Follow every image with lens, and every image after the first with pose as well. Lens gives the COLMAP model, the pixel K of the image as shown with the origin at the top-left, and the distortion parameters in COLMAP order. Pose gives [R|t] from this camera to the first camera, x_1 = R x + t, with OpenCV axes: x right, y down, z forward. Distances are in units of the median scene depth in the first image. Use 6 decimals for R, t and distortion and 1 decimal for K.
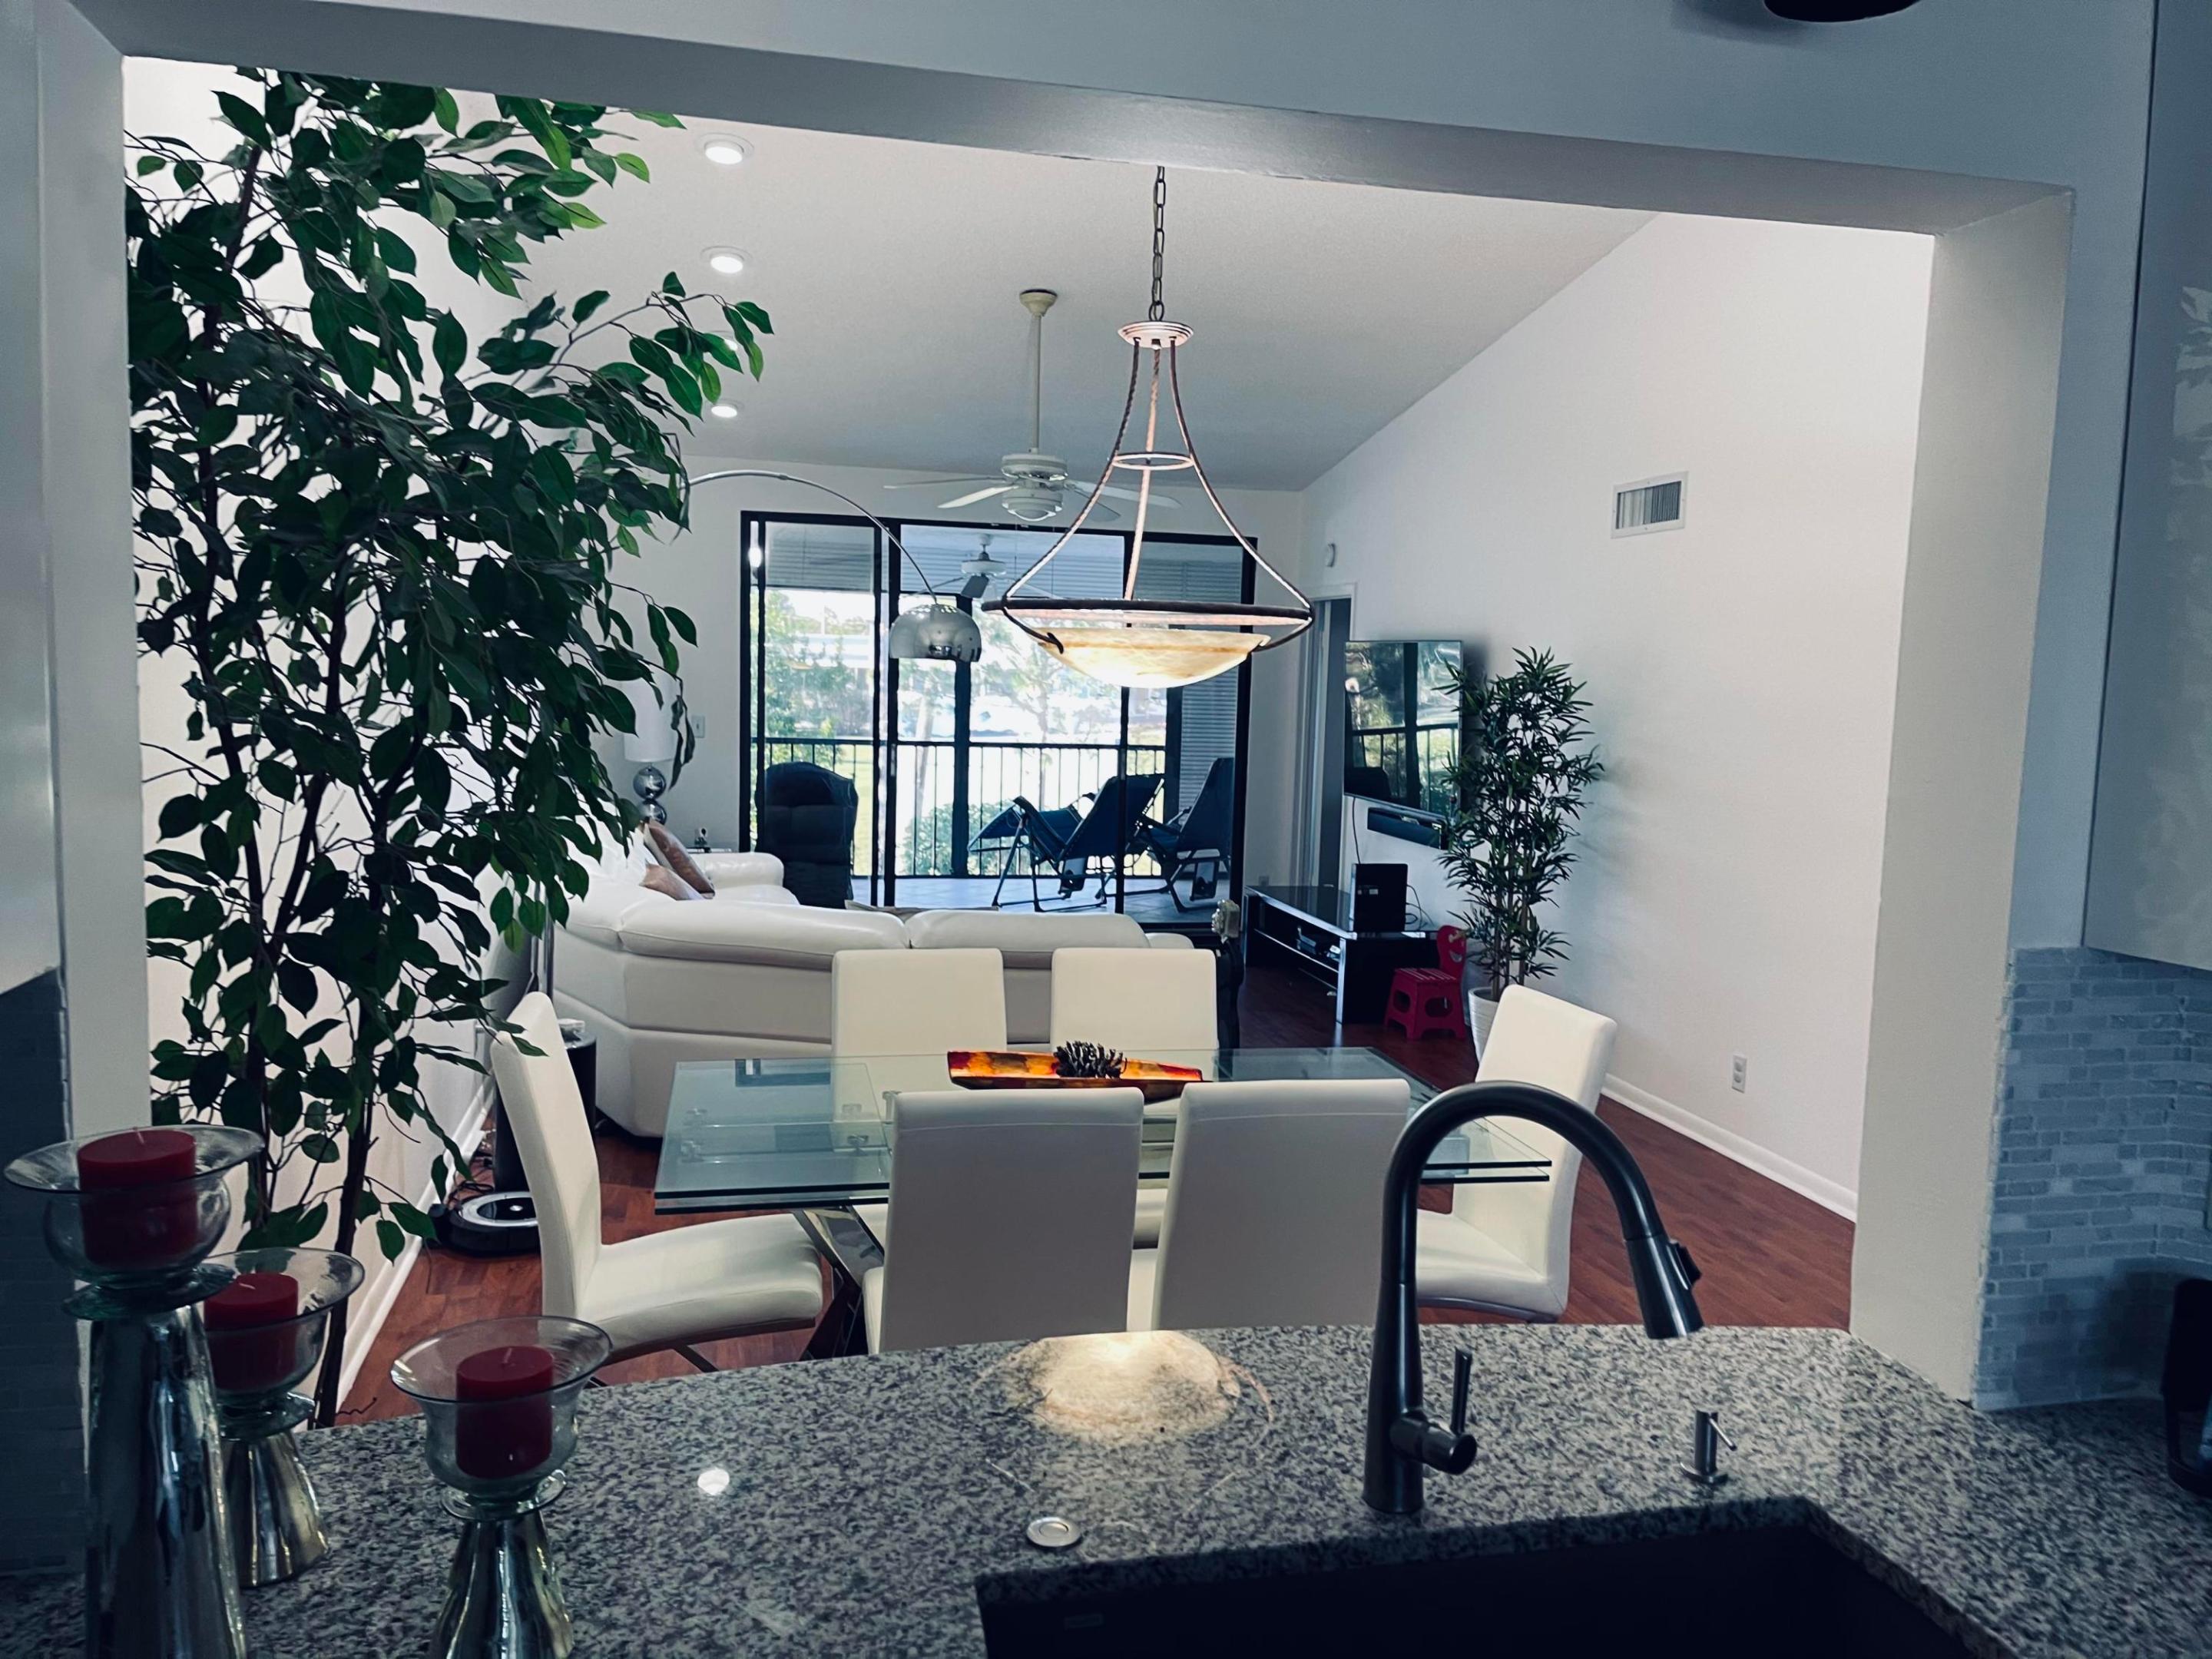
lens RADIAL K [[1672.3, 0, 1103.7], [0, 1672.3, 819.0], [0, 0, 1]] dist [0.074131, -0.094544]
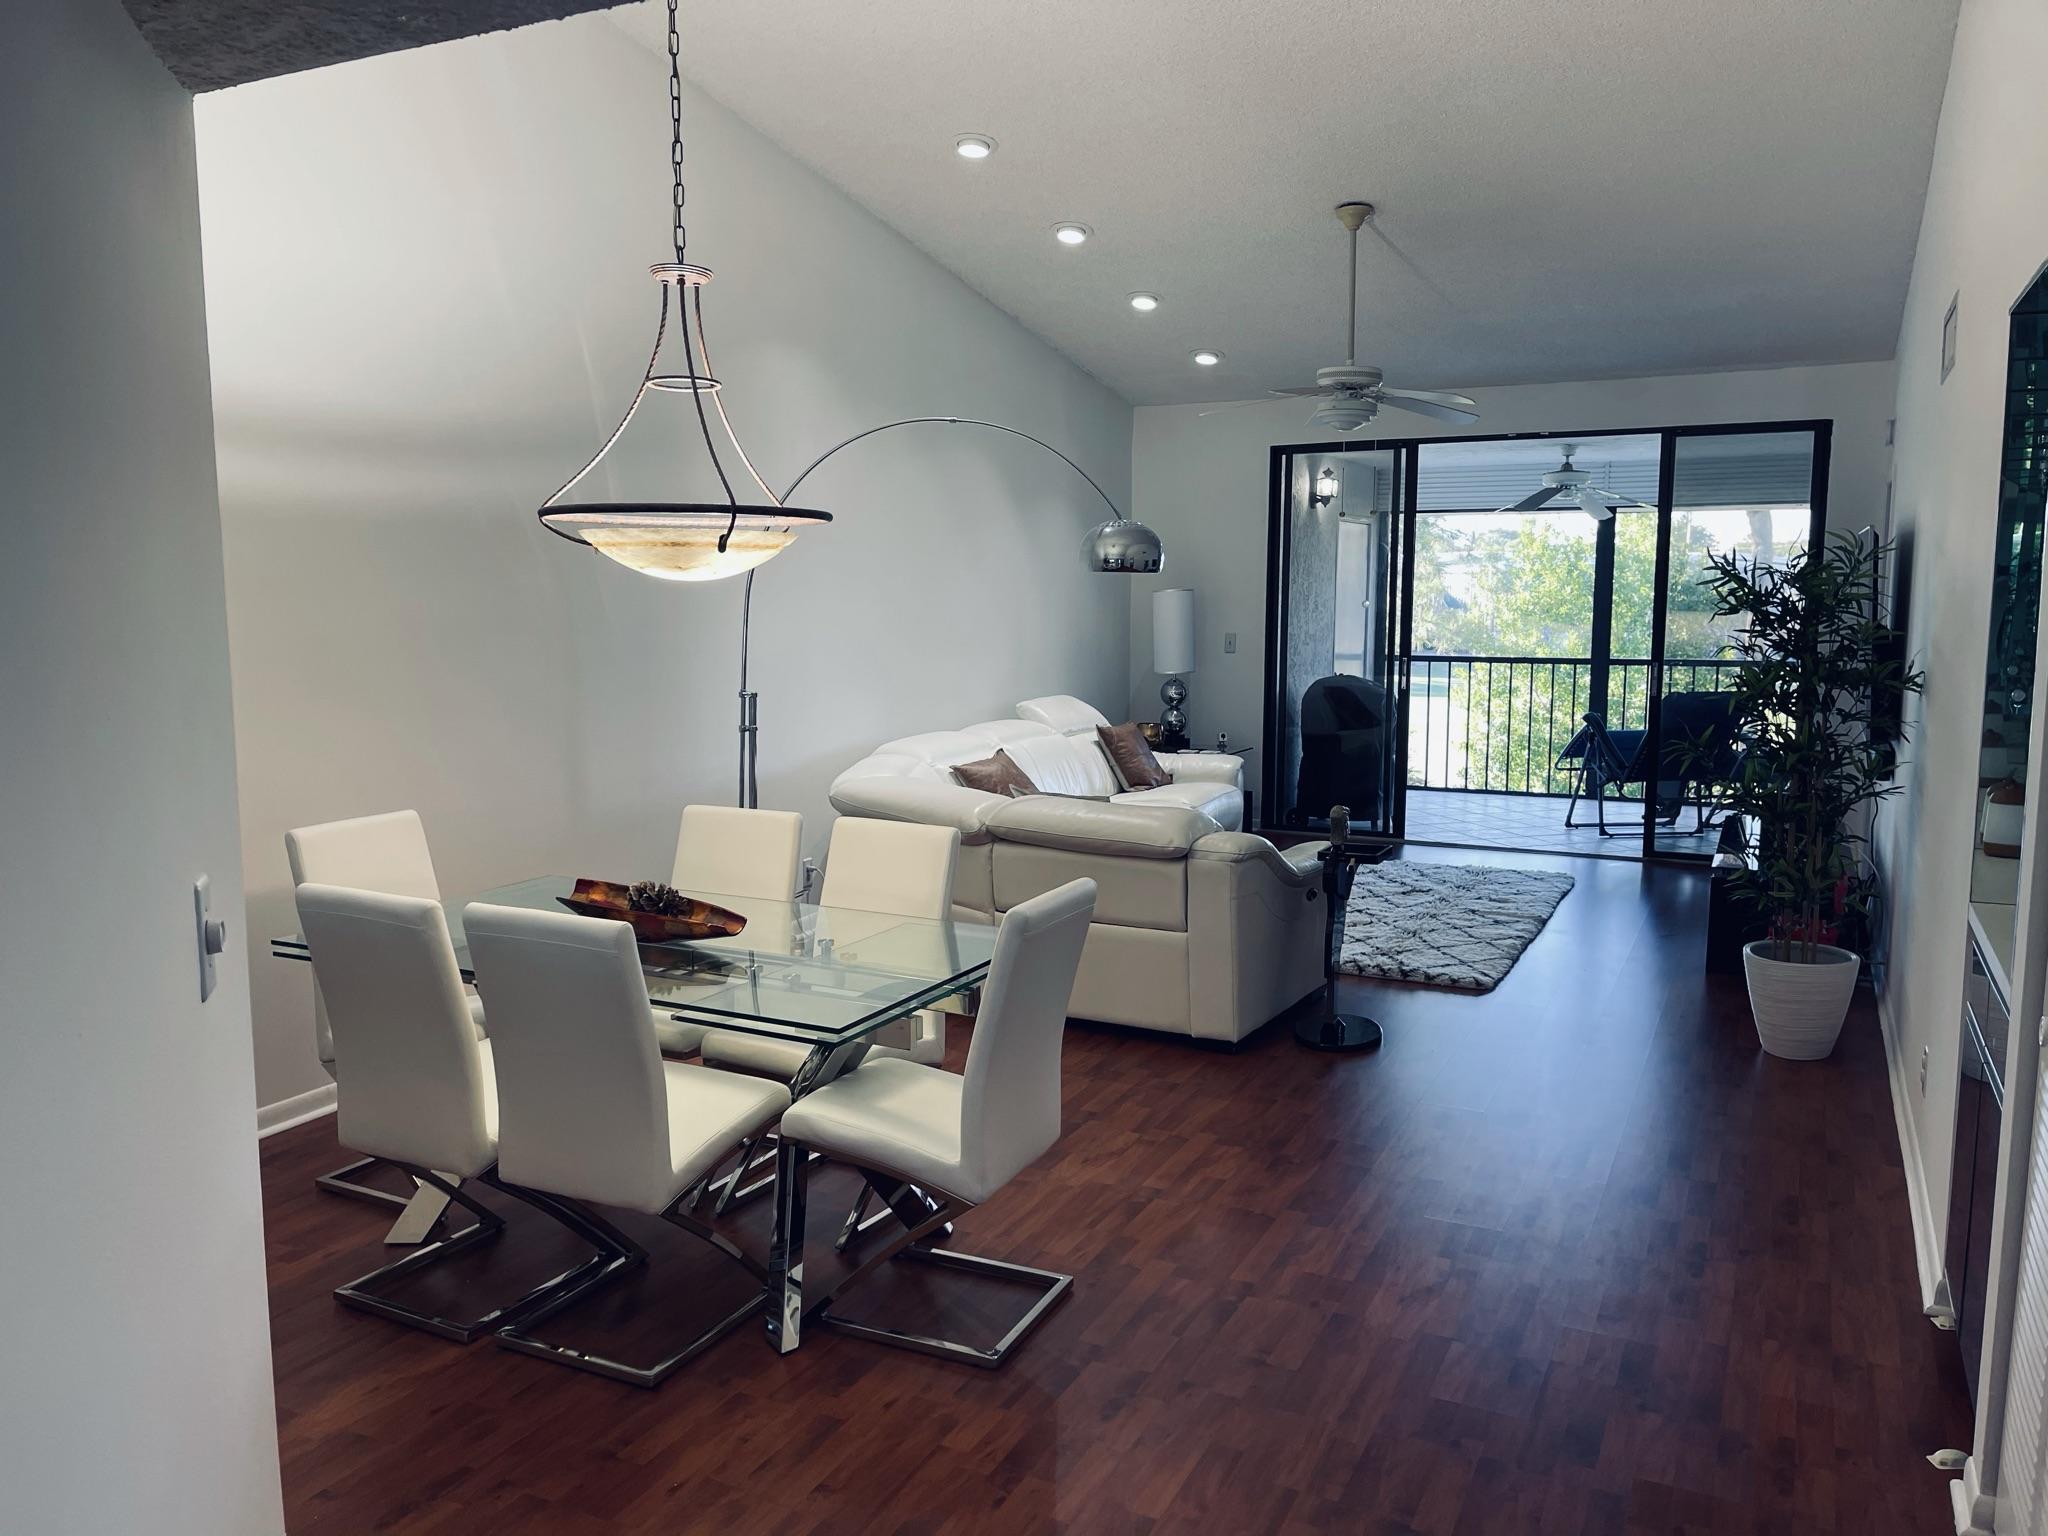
lens RADIAL K [[1548.3, 0, 1010.6], [0, 1548.3, 754.7], [0, 0, 1]] dist [0.074131, -0.094544]
pose [[0.761685, 0.040597, -0.646674, 0.331354], [-0.036637, 0.999137, 0.019572, 0.004603], [0.646911, 0.008785, 0.762515, 0.119844]]
